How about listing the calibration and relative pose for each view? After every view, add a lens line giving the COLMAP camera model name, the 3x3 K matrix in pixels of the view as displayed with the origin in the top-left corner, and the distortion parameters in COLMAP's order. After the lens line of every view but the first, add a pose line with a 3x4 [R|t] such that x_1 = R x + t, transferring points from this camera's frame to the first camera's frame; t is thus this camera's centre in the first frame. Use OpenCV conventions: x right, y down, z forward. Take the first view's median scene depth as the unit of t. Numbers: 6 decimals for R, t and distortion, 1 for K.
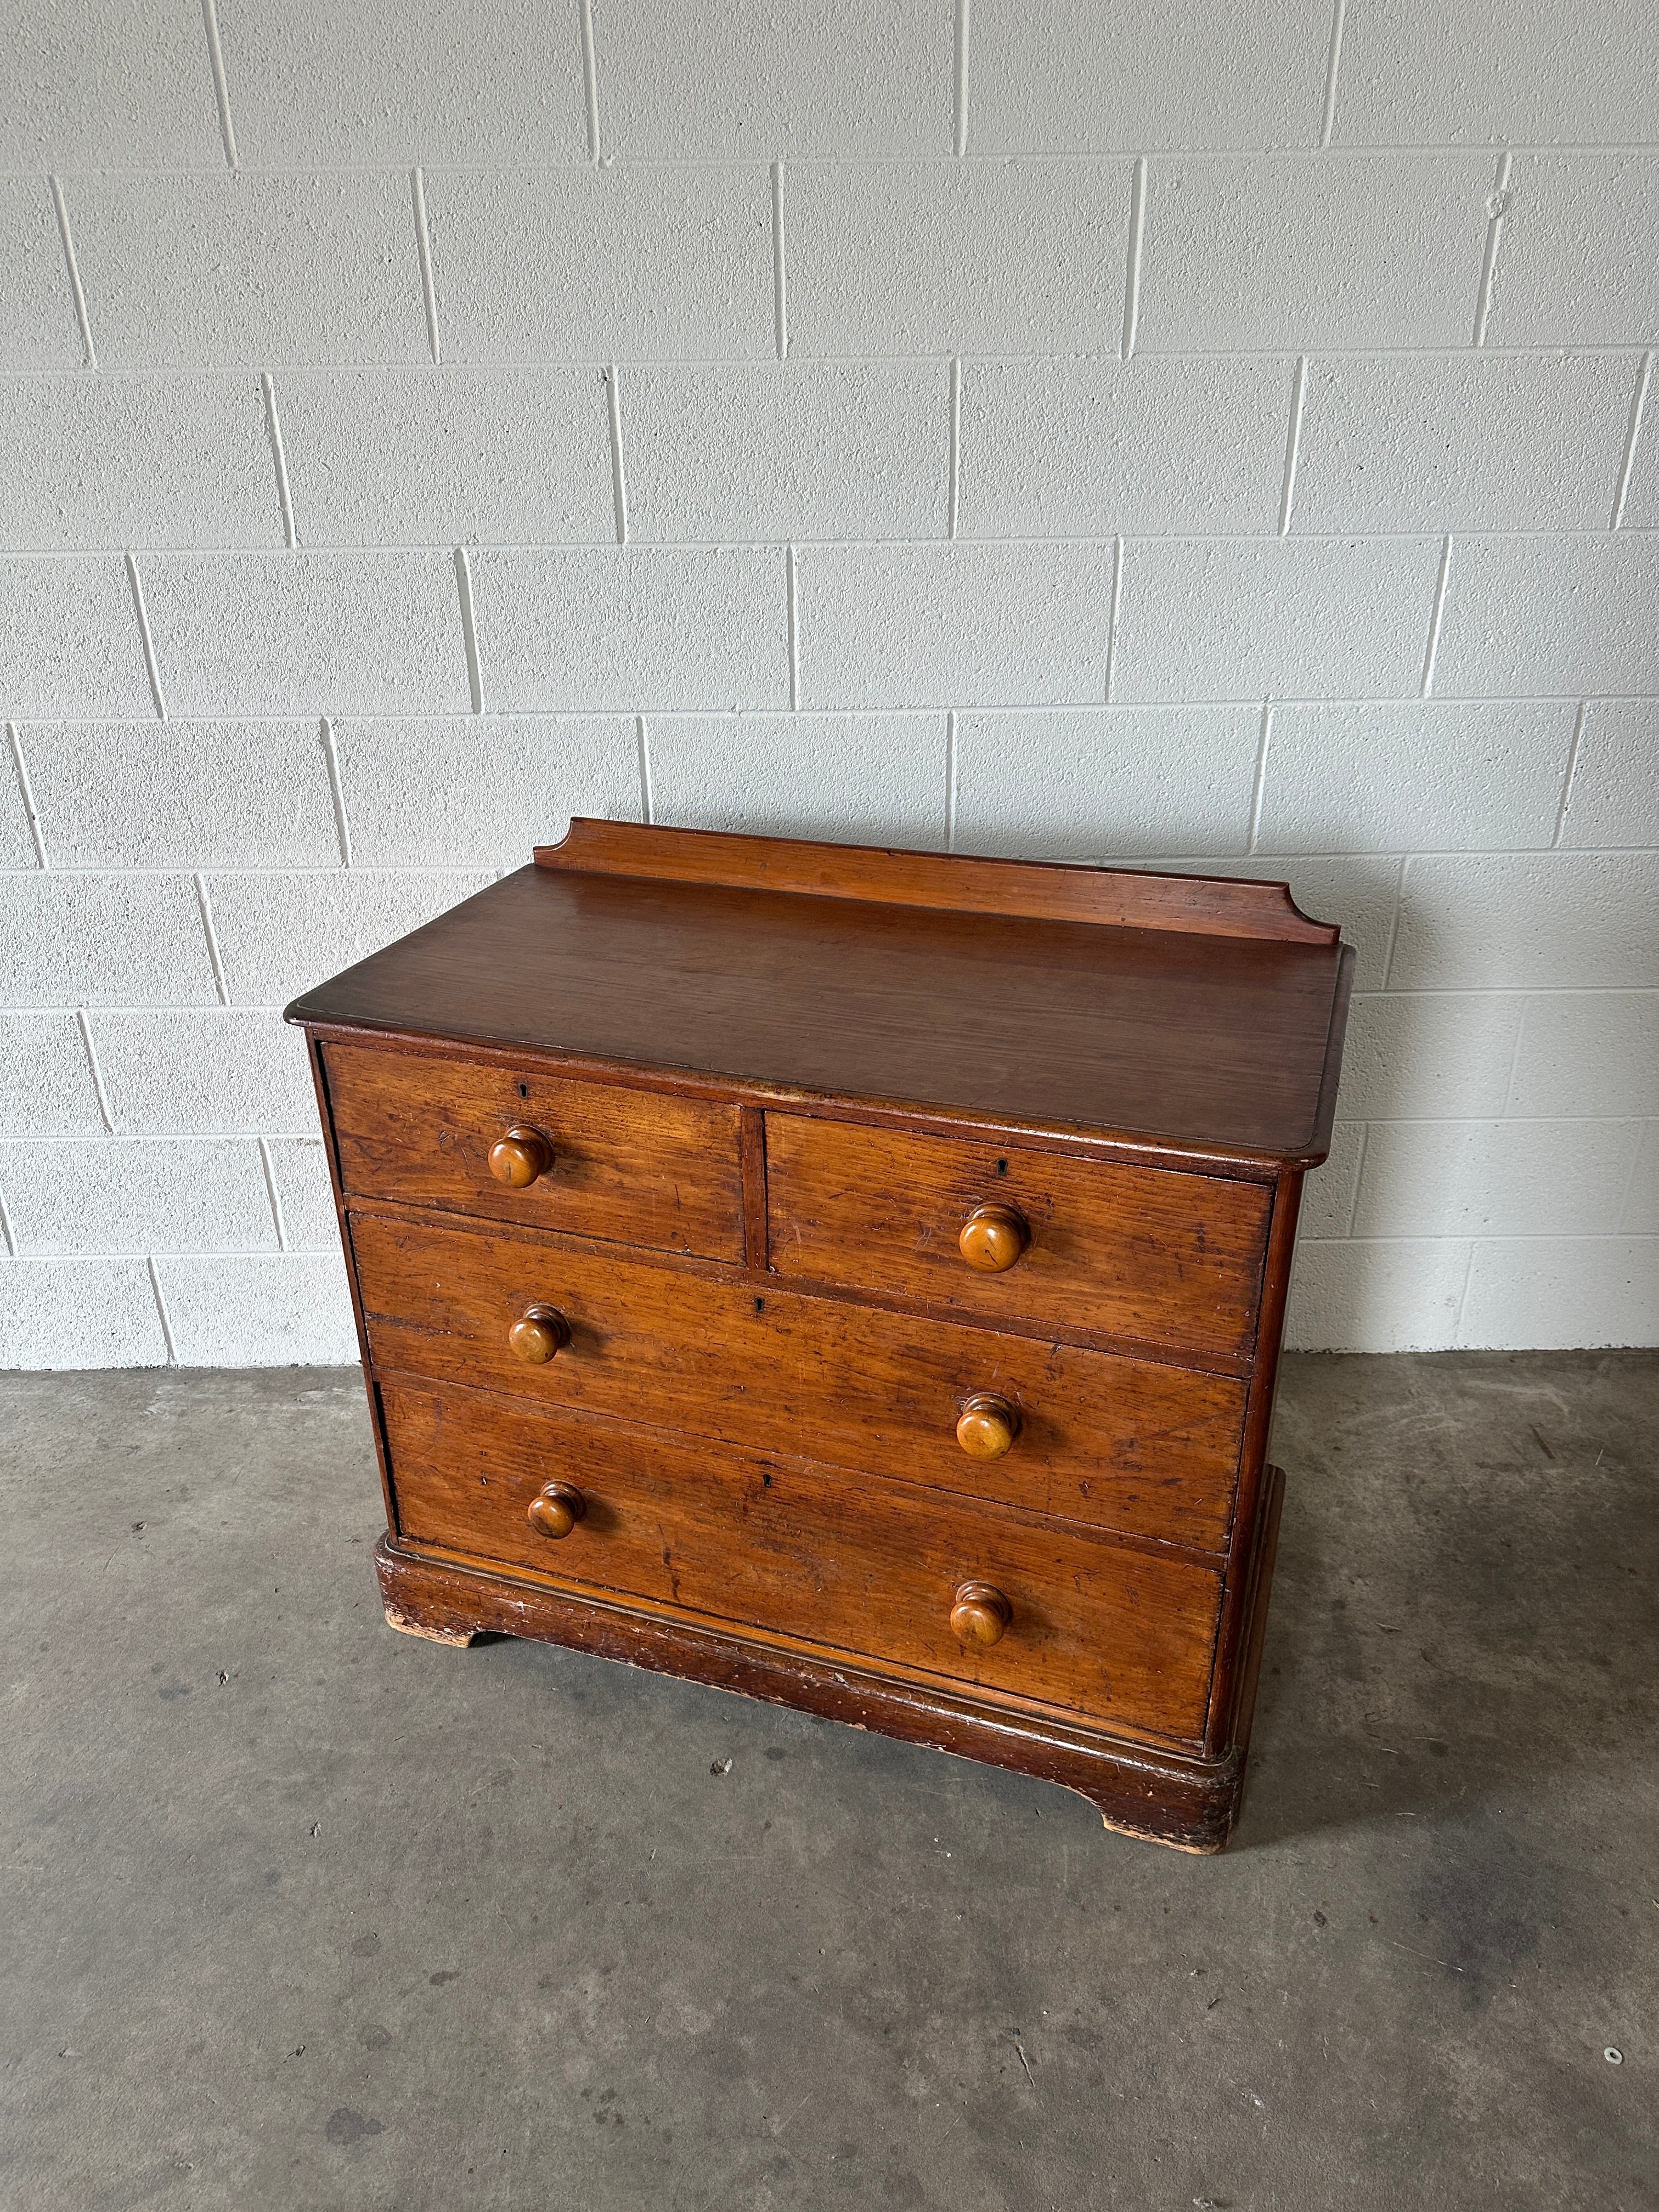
lens RADIAL K [[1560.3, 0, 829.4], [0, 1560.3, 1103.7], [0, 0, 1]] dist [0.002837, -0.009586]
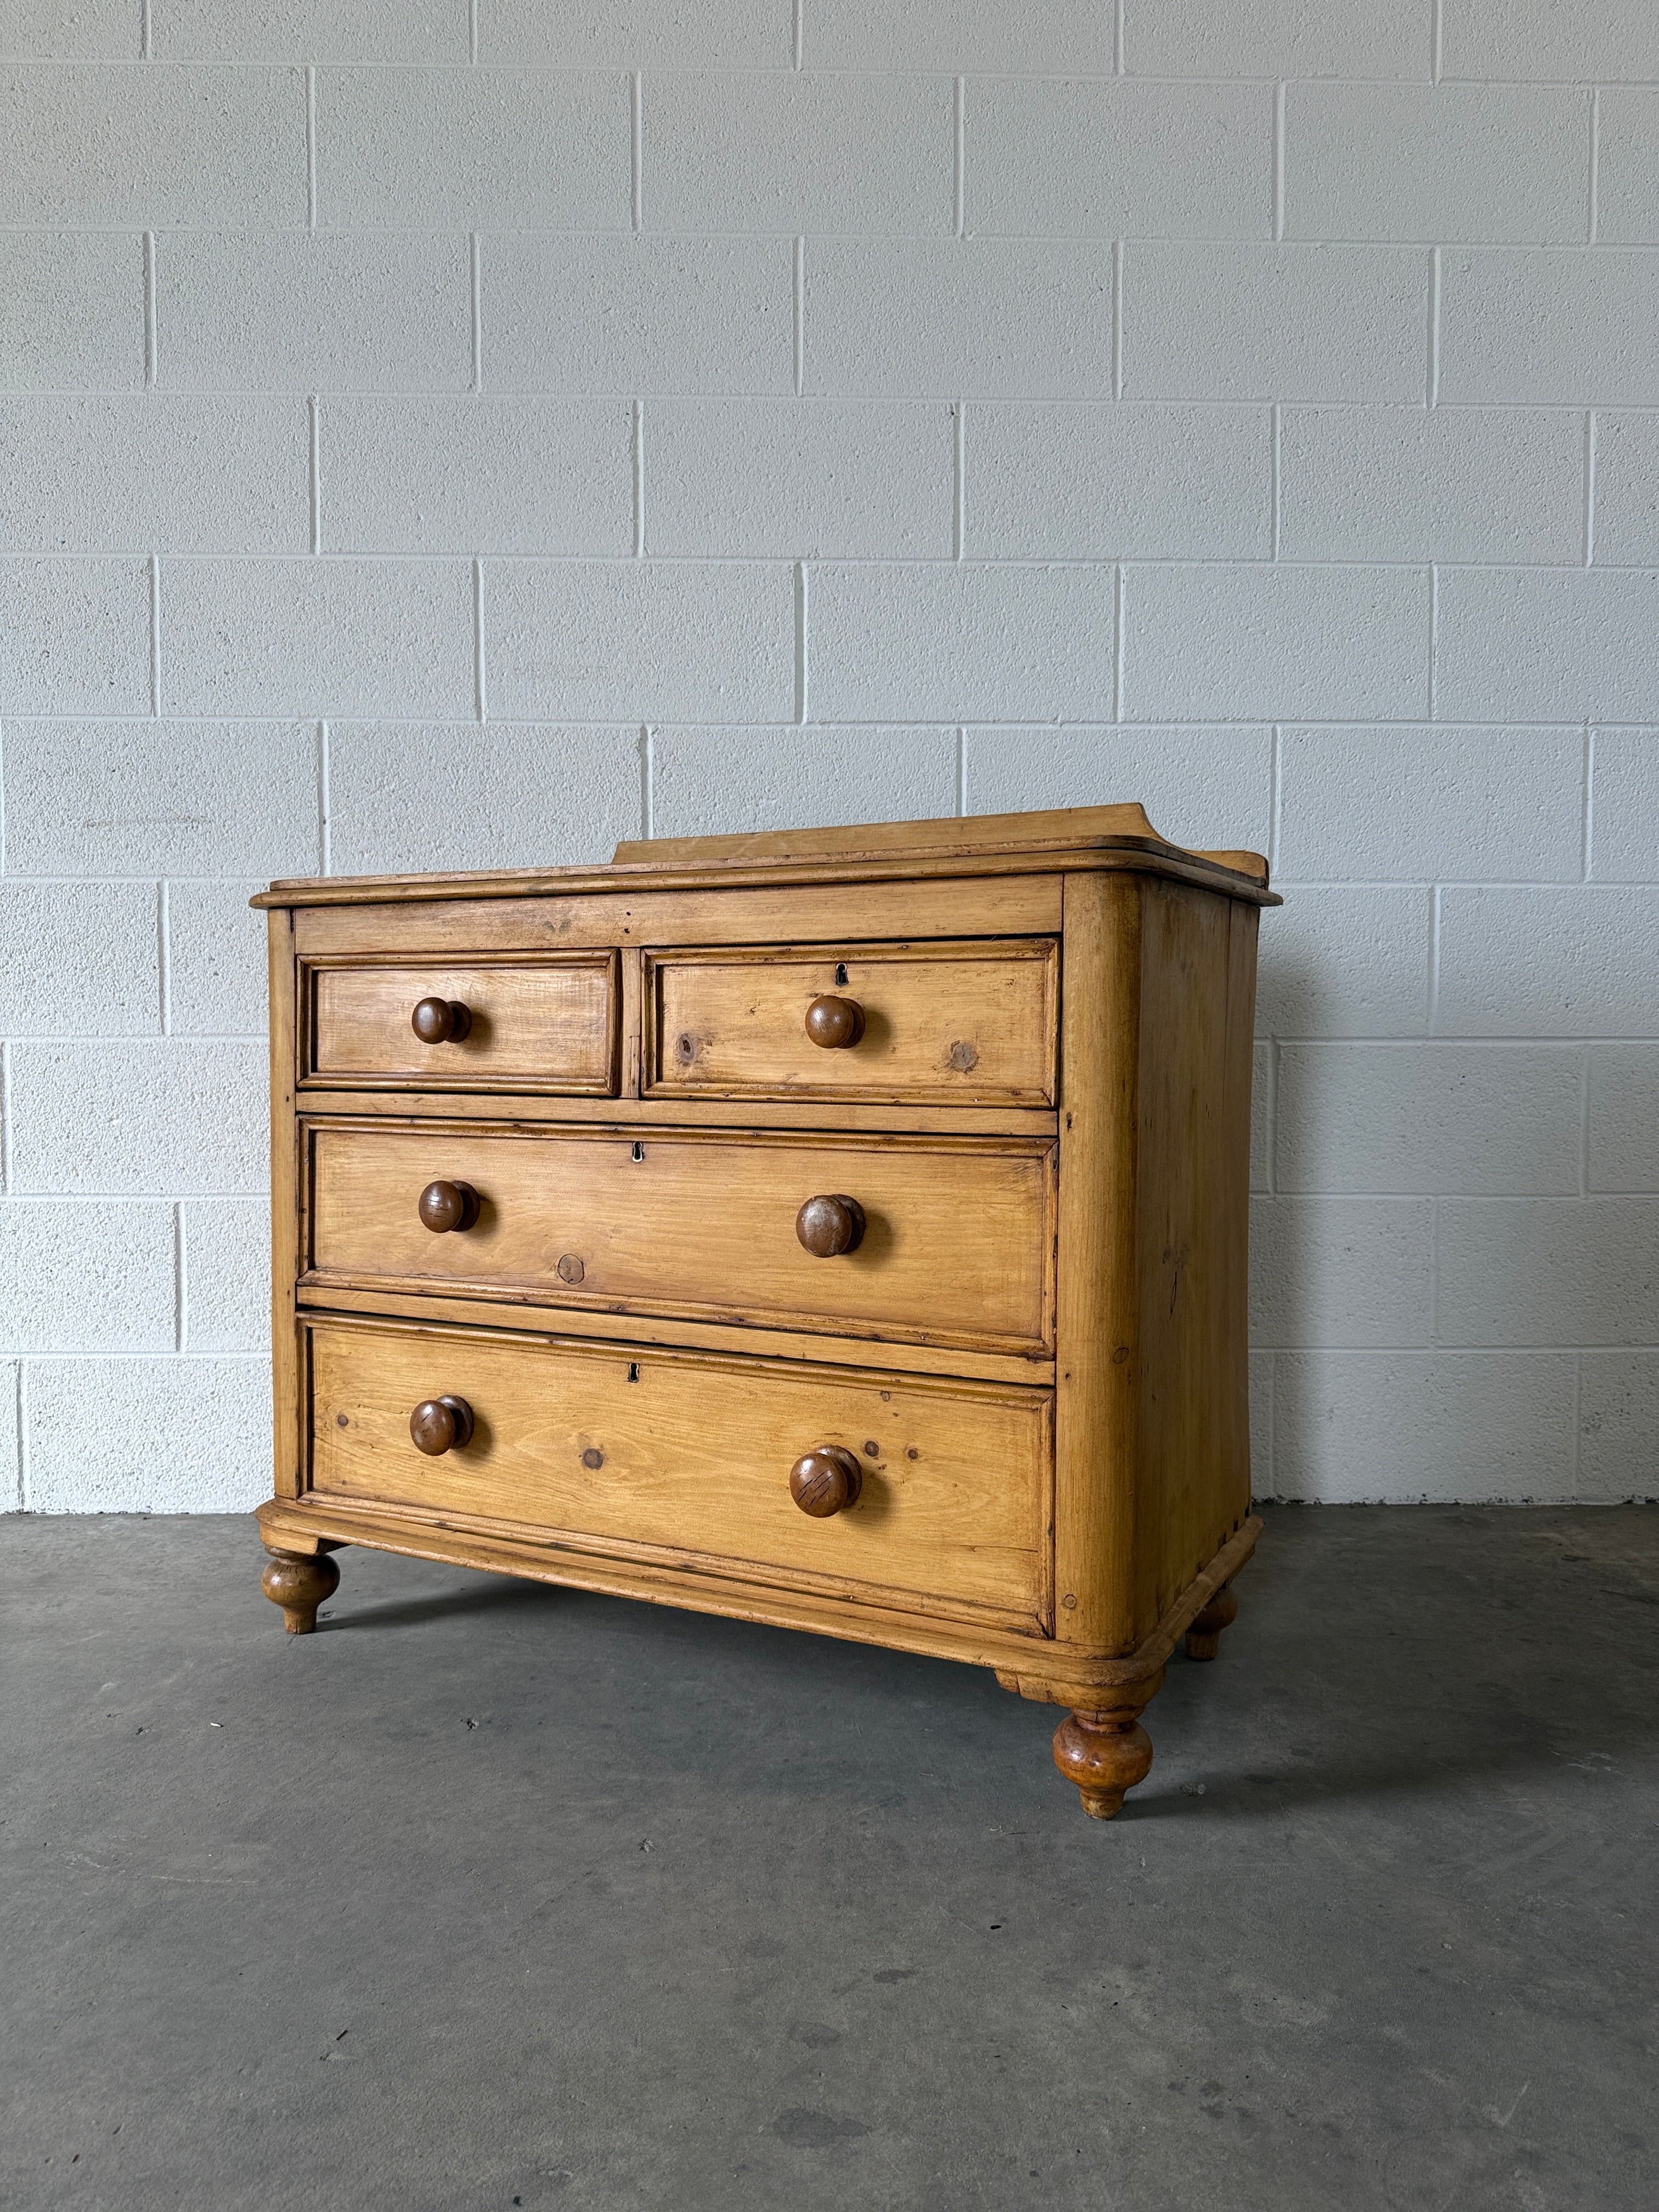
lens RADIAL K [[1575.0, 0, 829.5], [0, 1575.0, 1114.6], [0, 0, 1]] dist [0.000430, -0.008391]
pose [[0.999652, 0.012569, 0.023196, -0.252494], [-0.002092, 0.914212, -0.405231, 0.426015], [-0.026300, 0.405041, 0.913920, 0.209206]]
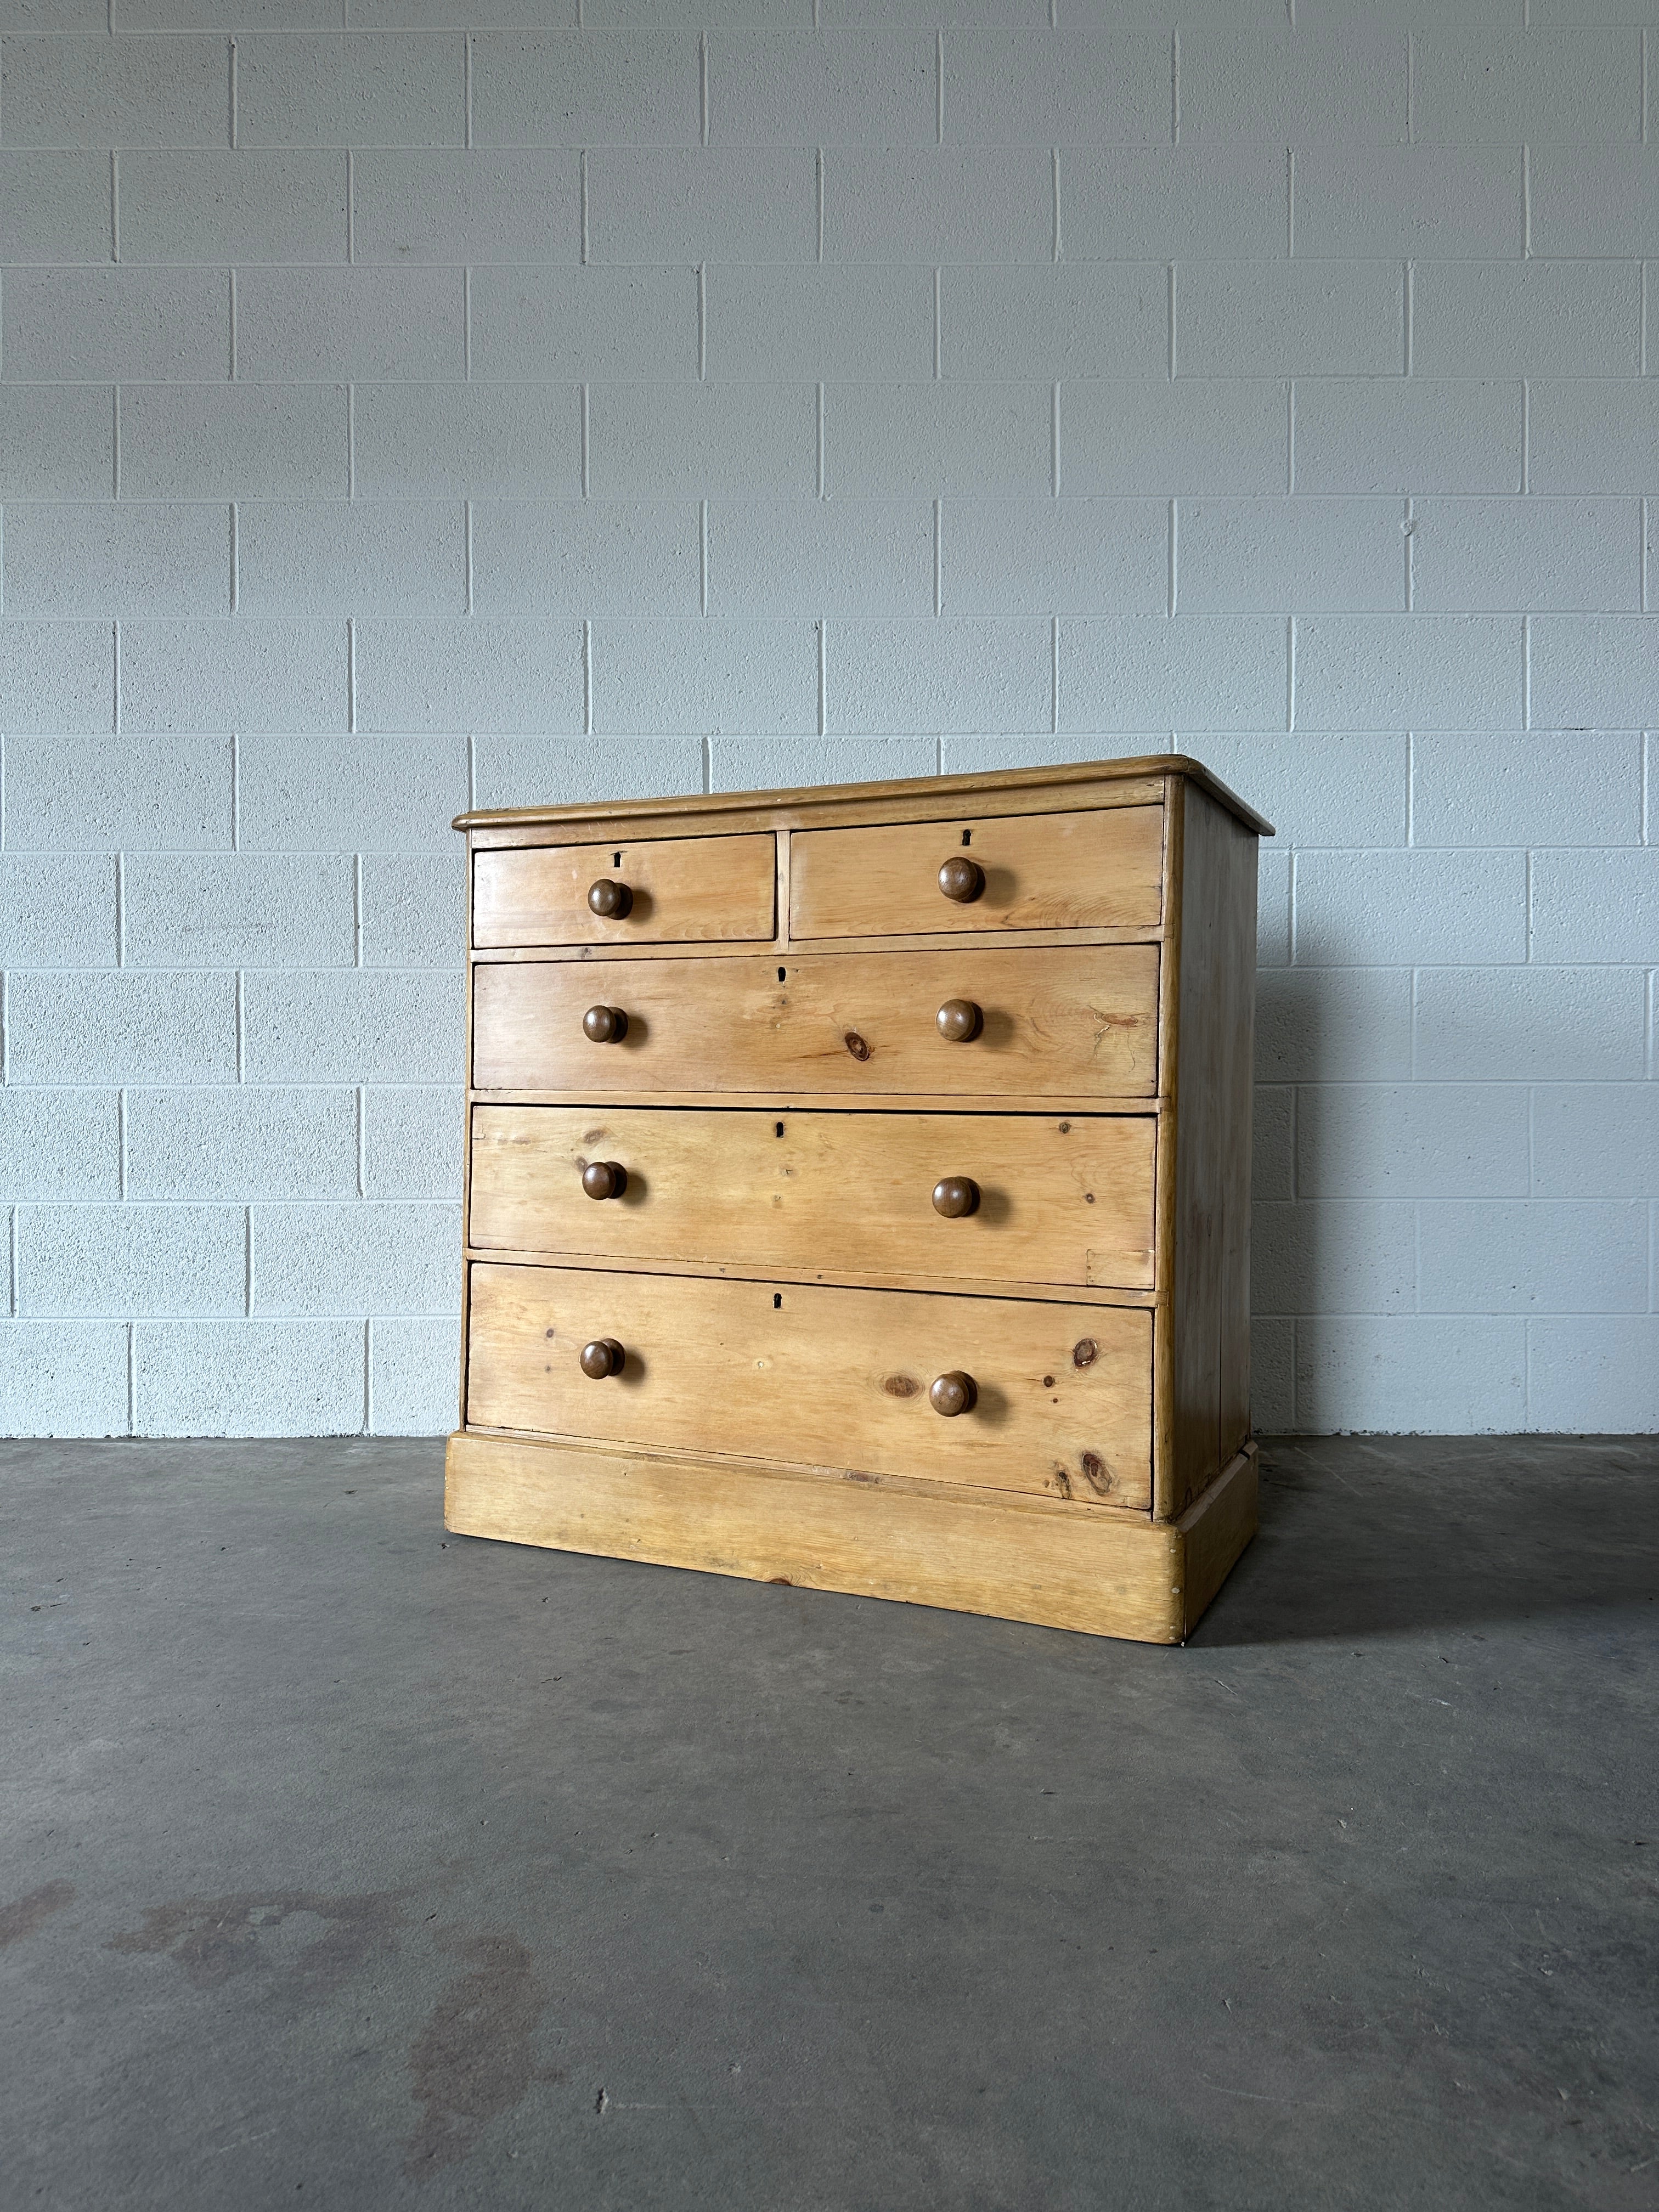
lens RADIAL K [[1554.9, 0, 833.8], [0, 1554.9, 1102.7], [0, 0, 1]] dist [0.042872, -0.076255]
pose [[0.999941, 0.010457, -0.002950, -0.121062], [-0.010698, 0.900039, -0.435678, 0.590492], [-0.001901, 0.435684, 0.900098, -0.130075]]
